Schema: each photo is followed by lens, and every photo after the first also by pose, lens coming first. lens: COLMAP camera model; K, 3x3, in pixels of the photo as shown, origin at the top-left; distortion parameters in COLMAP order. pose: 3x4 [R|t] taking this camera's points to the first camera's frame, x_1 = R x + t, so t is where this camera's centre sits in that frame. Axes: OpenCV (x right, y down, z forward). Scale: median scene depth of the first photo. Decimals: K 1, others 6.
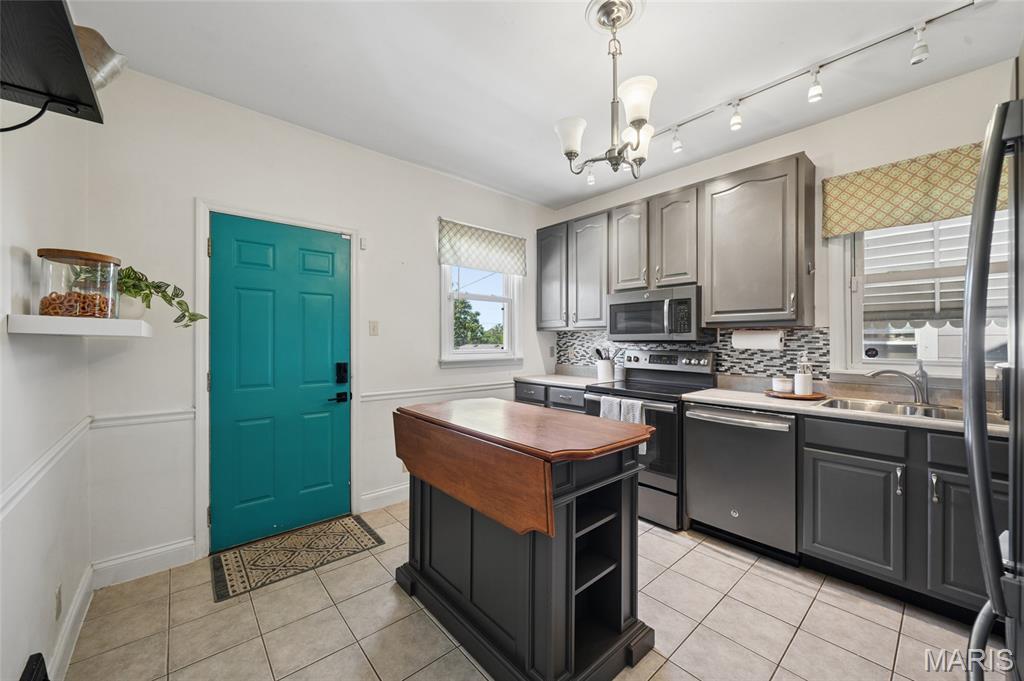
lens RADIAL K [[387.7, 0, 512.0], [0, 387.7, 340.5], [0, 0, 1]] dist [-0.000804, -0.000069]
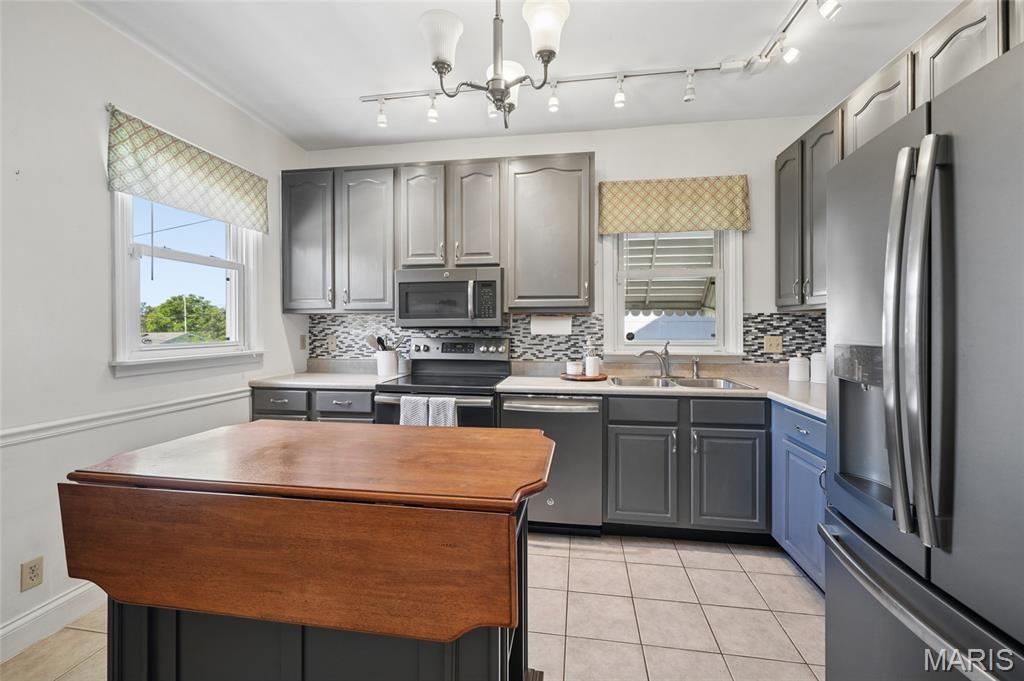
lens RADIAL K [[422.6, 0, 511.0], [0, 422.6, 327.8], [0, 0, 1]] dist [-0.000501, 0.000008]
pose [[0.770743, -0.005018, 0.637126, -0.145480], [0.002907, 0.999986, 0.004359, -0.000769], [-0.637140, -0.001508, 0.770747, 0.186516]]
